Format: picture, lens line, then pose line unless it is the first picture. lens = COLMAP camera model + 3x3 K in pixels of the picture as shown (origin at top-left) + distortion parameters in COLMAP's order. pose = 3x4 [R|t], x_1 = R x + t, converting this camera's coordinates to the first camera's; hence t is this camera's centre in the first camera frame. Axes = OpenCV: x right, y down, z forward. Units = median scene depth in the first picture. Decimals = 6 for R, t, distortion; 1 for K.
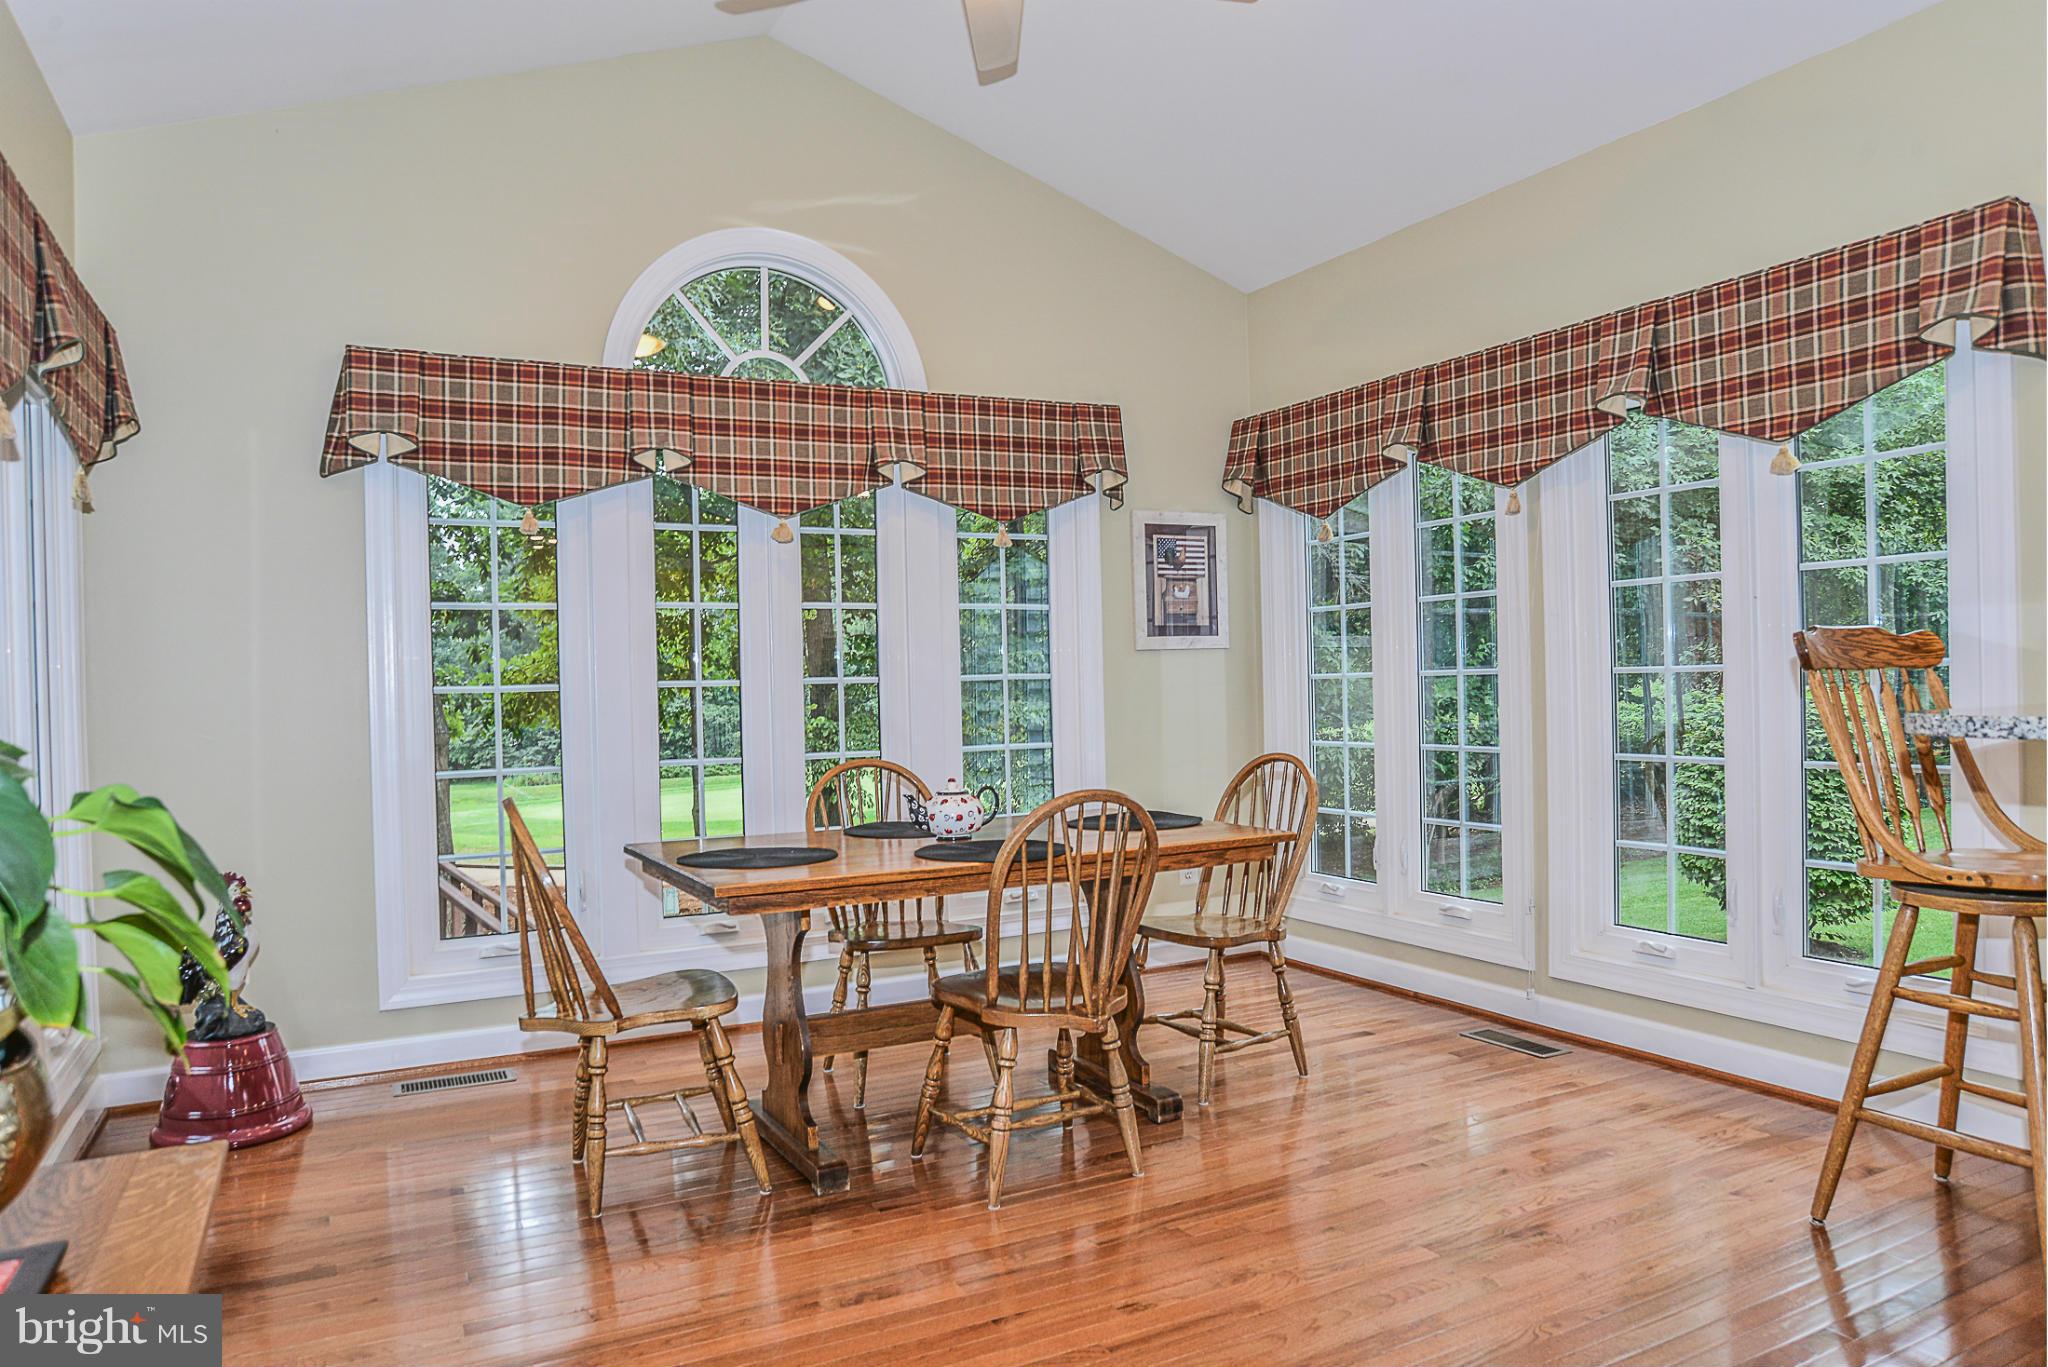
lens RADIAL K [[1395.2, 0, 1016.7], [0, 1395.2, 674.4], [0, 0, 1]] dist [-0.033131, 0.002823]
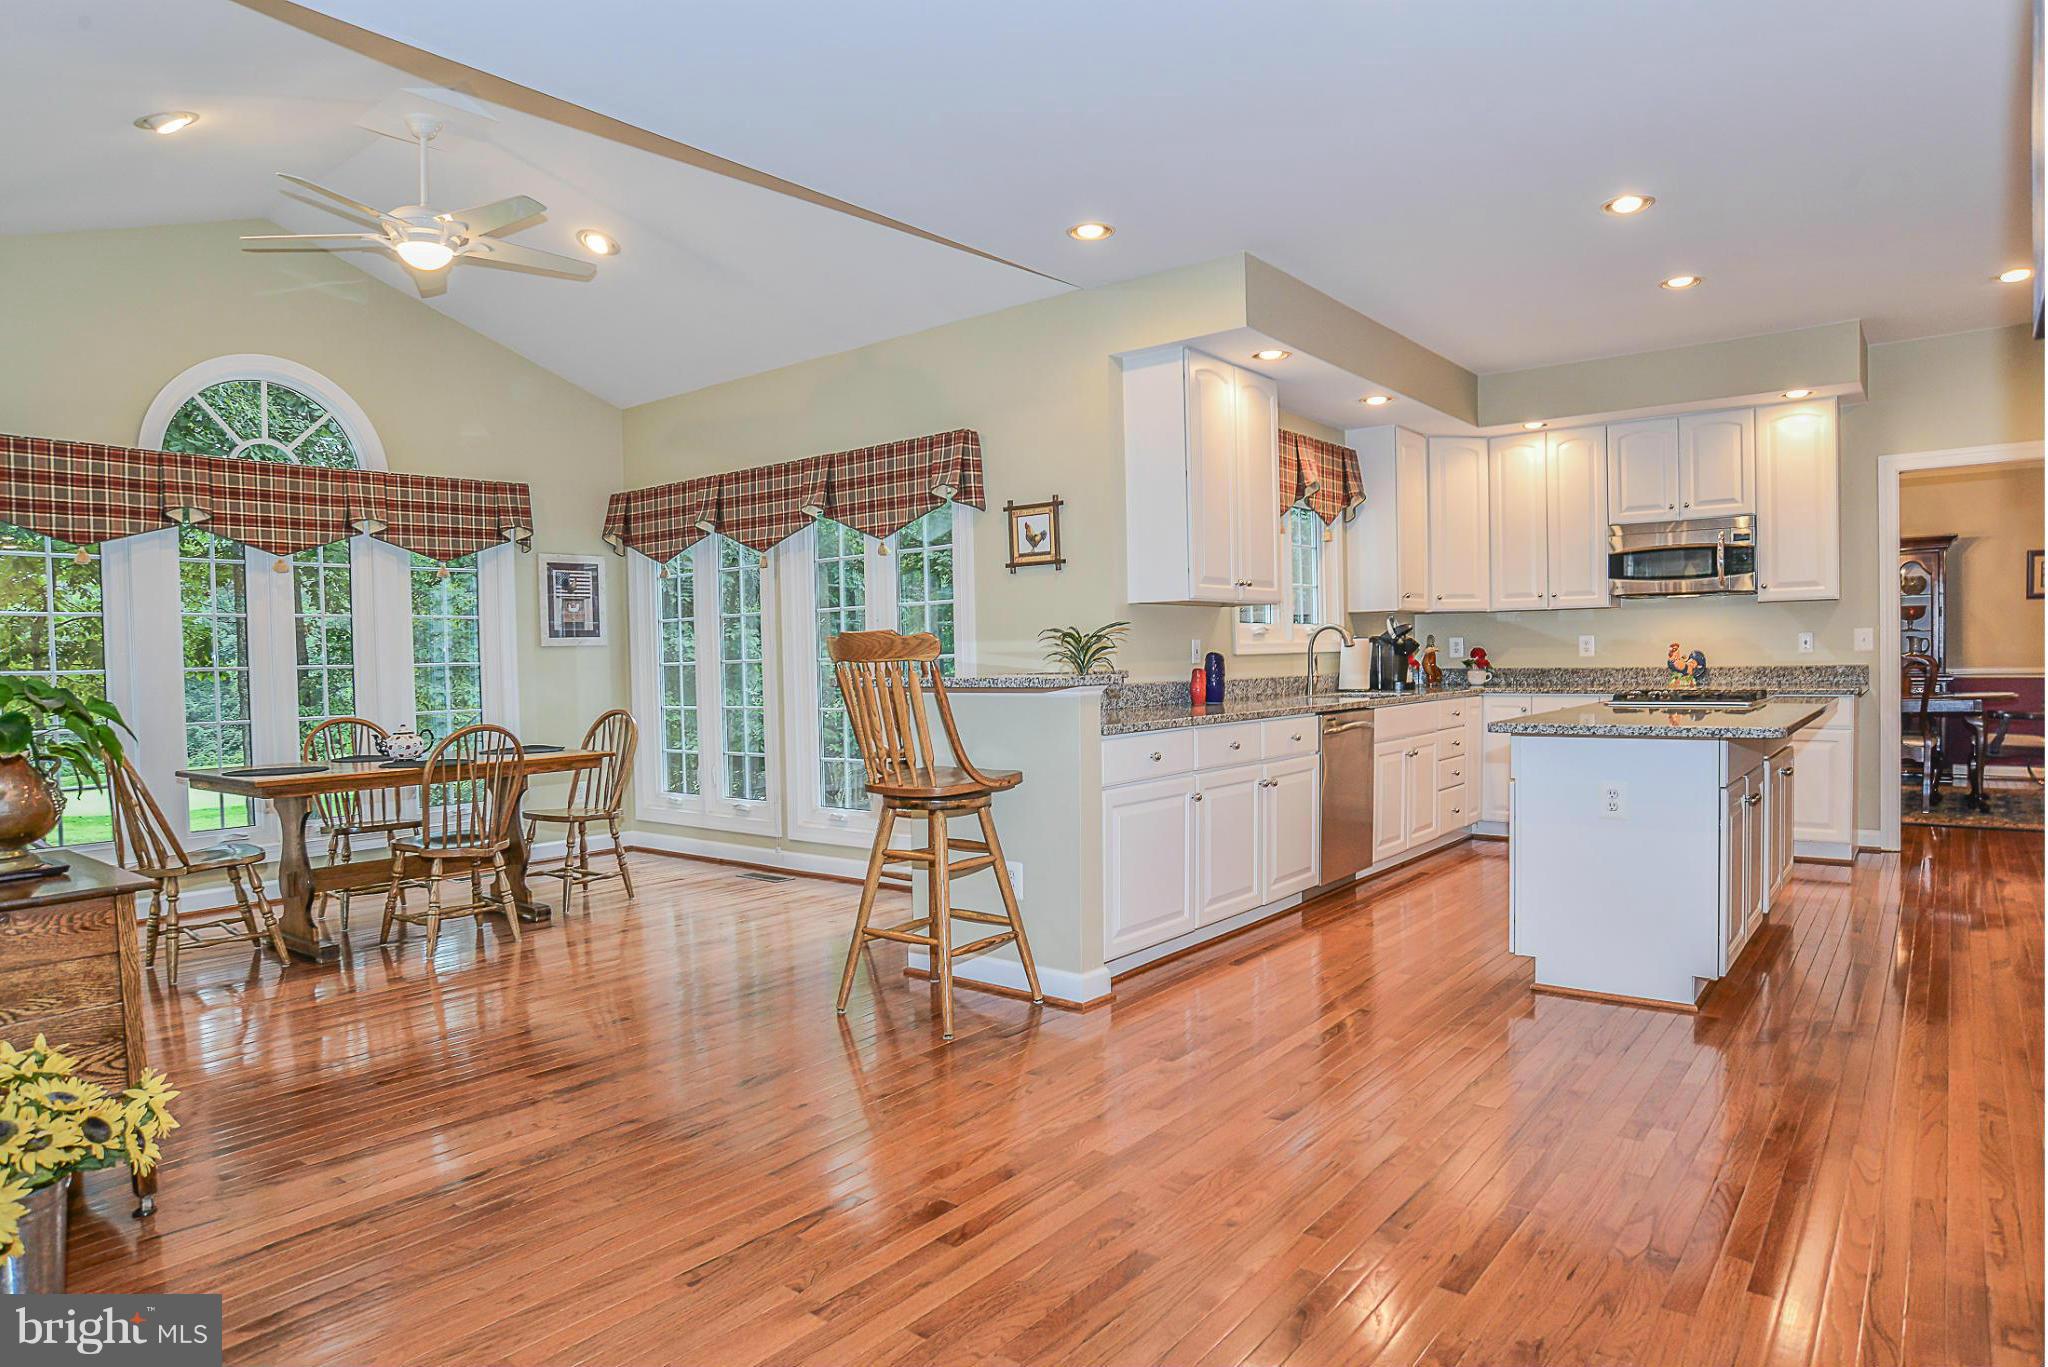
lens RADIAL K [[1208.9, 0, 950.1], [0, 1208.9, 678.4], [0, 0, 1]] dist [-0.020274, 0.009319]
pose [[0.933431, -0.005661, 0.358712, 0.035444], [0.000995, 0.999913, 0.013191, 0.000463], [-0.358755, -0.011956, 0.933355, -0.434569]]
